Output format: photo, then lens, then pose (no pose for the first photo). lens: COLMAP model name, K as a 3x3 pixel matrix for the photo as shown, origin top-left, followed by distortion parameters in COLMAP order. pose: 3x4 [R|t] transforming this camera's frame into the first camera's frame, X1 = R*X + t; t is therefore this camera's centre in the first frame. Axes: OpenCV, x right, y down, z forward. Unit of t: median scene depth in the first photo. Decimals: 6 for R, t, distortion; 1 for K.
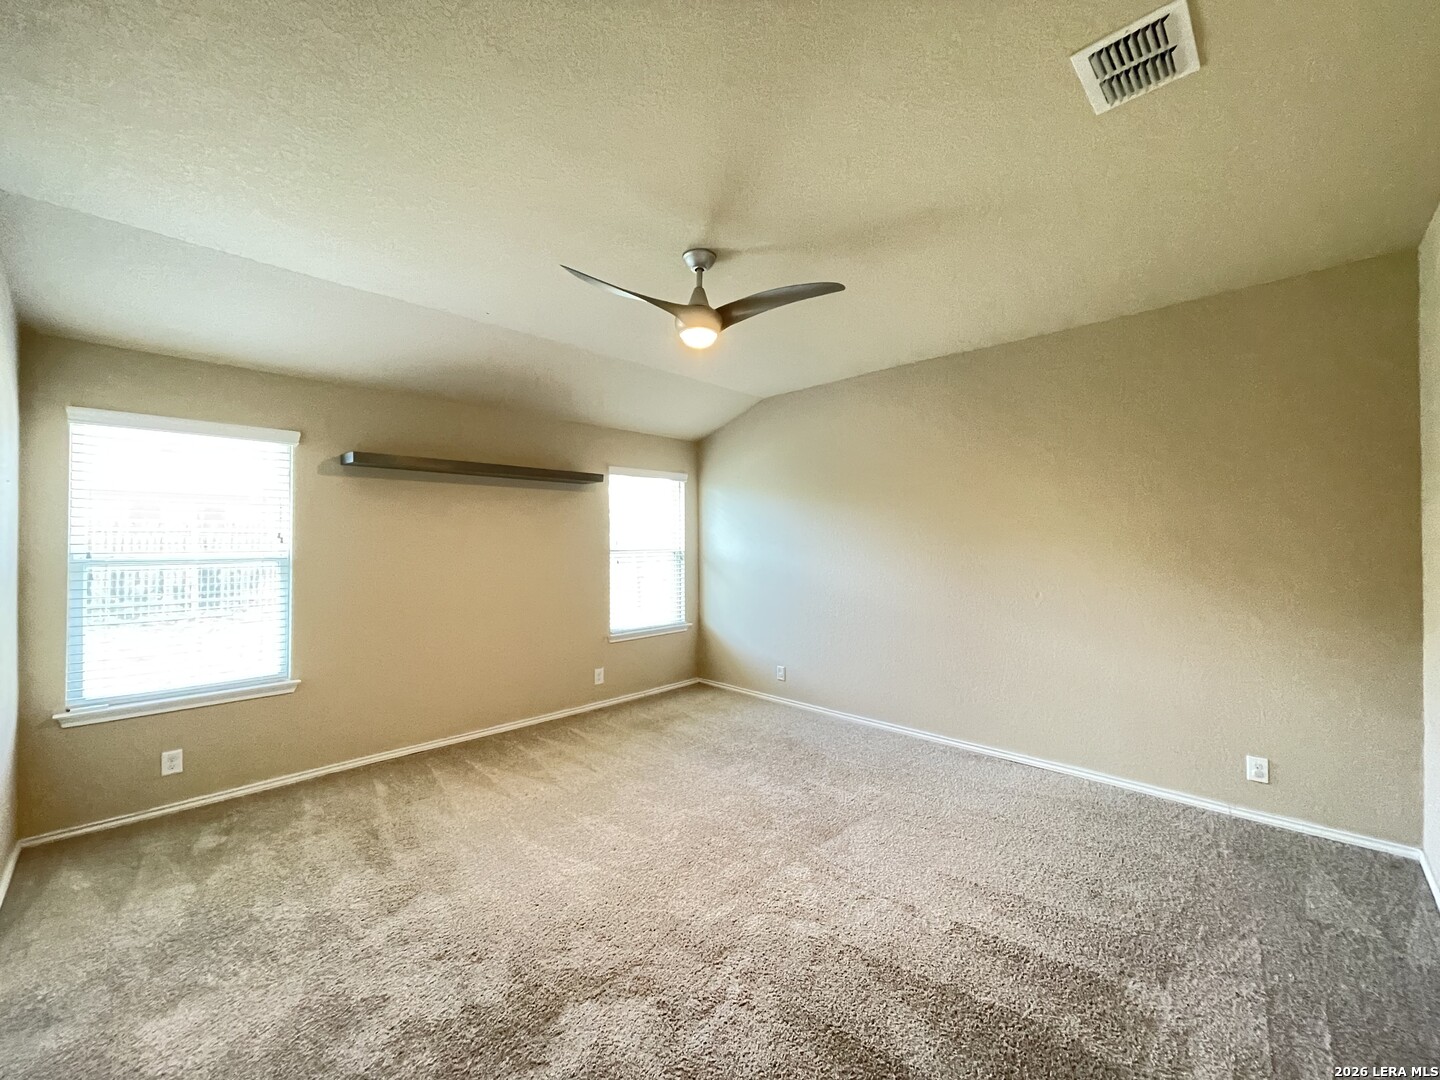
lens RADIAL K [[581.3, 0, 725.2], [0, 581.3, 537.1], [0, 0, 1]] dist [0.003246, -0.000084]
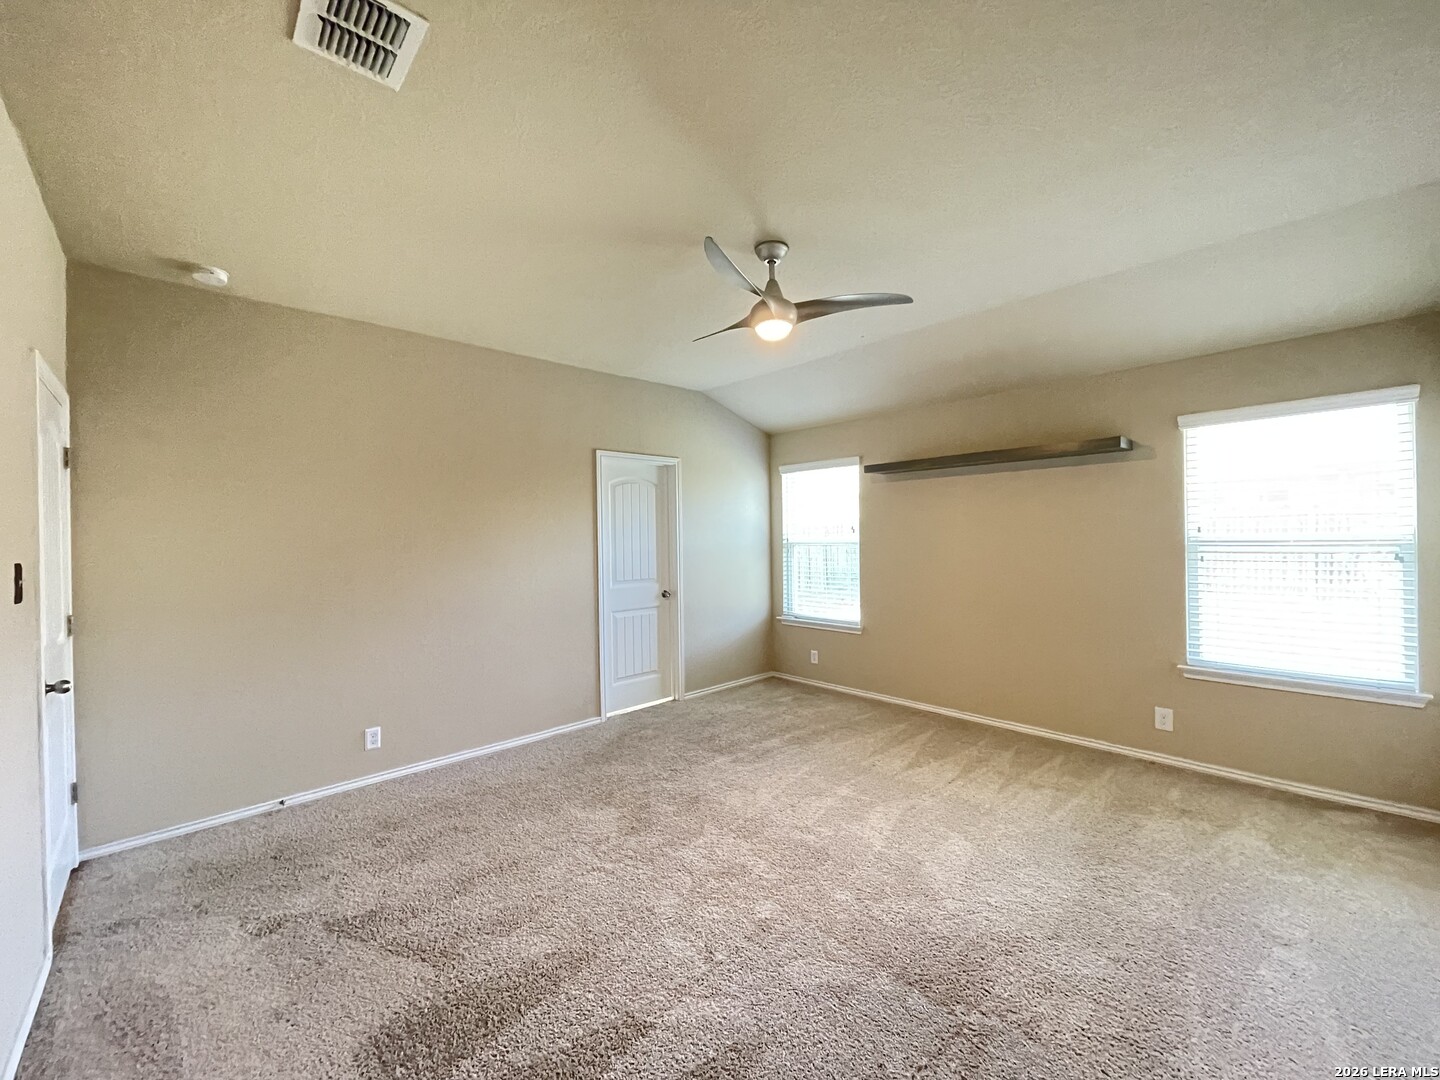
lens RADIAL K [[581.3, 0, 725.2], [0, 581.3, 537.1], [0, 0, 1]] dist [0.003246, -0.000084]
pose [[-0.046707, 0.012037, -0.998836, 0.740488], [0.025585, 0.999614, 0.010850, -0.003818], [0.998581, -0.025048, -0.046997, 0.737317]]
